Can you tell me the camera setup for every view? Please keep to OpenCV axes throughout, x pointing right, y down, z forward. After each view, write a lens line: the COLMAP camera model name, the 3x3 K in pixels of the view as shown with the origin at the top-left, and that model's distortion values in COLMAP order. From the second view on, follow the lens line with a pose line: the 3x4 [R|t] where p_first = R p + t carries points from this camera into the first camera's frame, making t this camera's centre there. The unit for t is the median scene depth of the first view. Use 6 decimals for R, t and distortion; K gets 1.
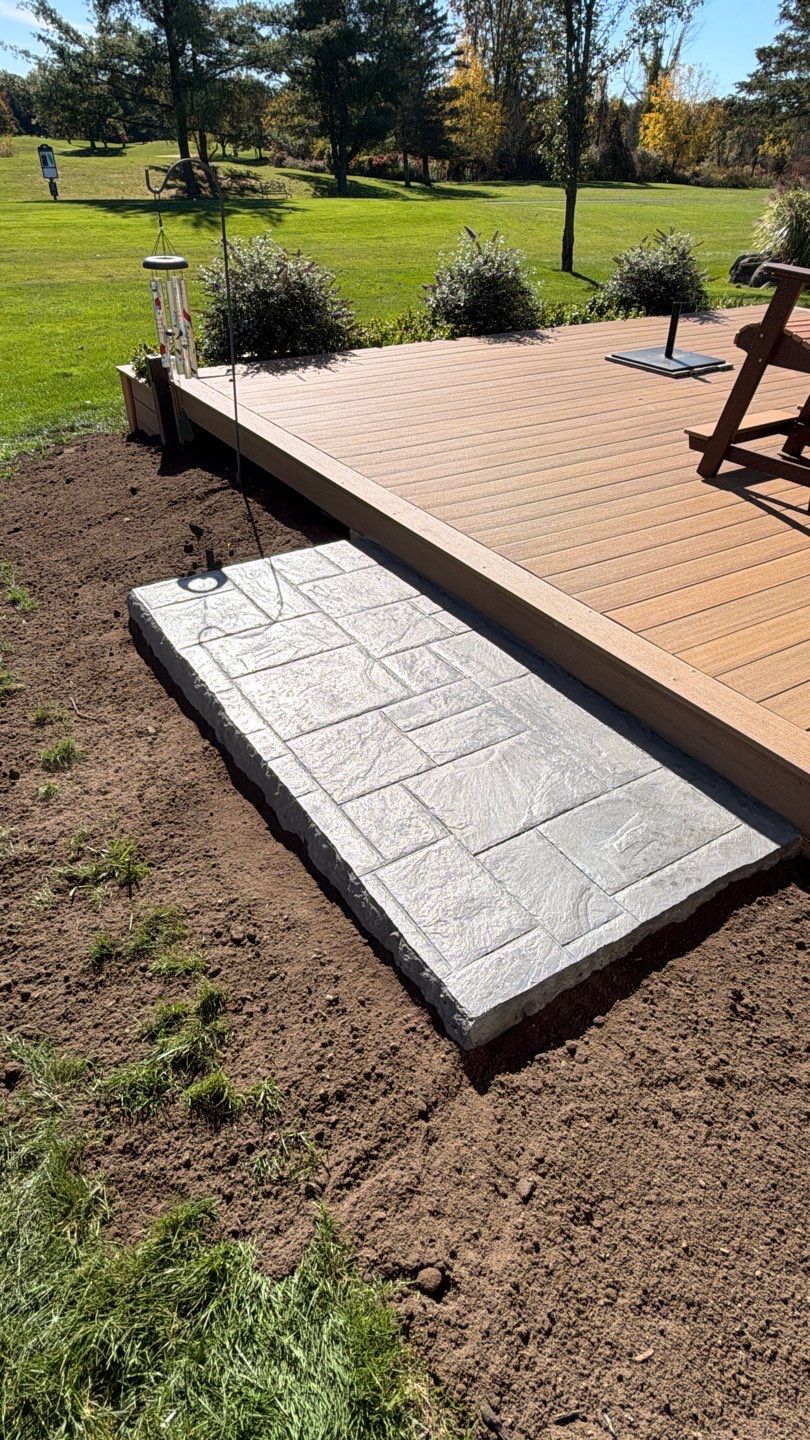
lens RADIAL K [[813.7, 0, 405.0], [0, 813.7, 720.0], [0, 0, 1]] dist [-0.003227, 0.000953]
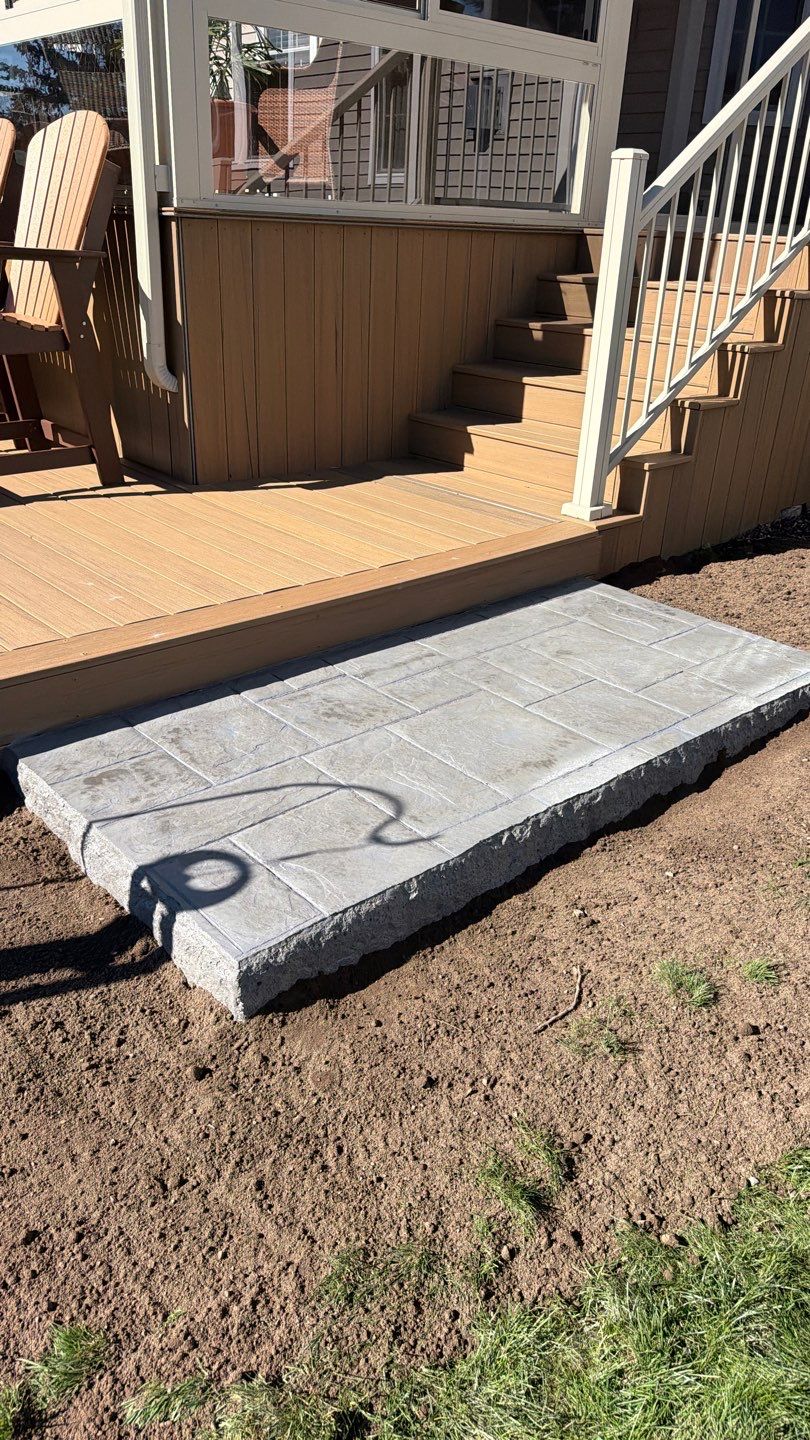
lens RADIAL K [[1002.6, 0, 375.7], [0, 1002.6, 733.8], [0, 0, 1]] dist [0.049233, -0.056411]
pose [[-0.154475, -0.468185, 0.870023, -0.792303], [0.539757, 0.697576, 0.471222, -0.483192], [-0.827527, 0.542393, 0.144948, 0.792804]]
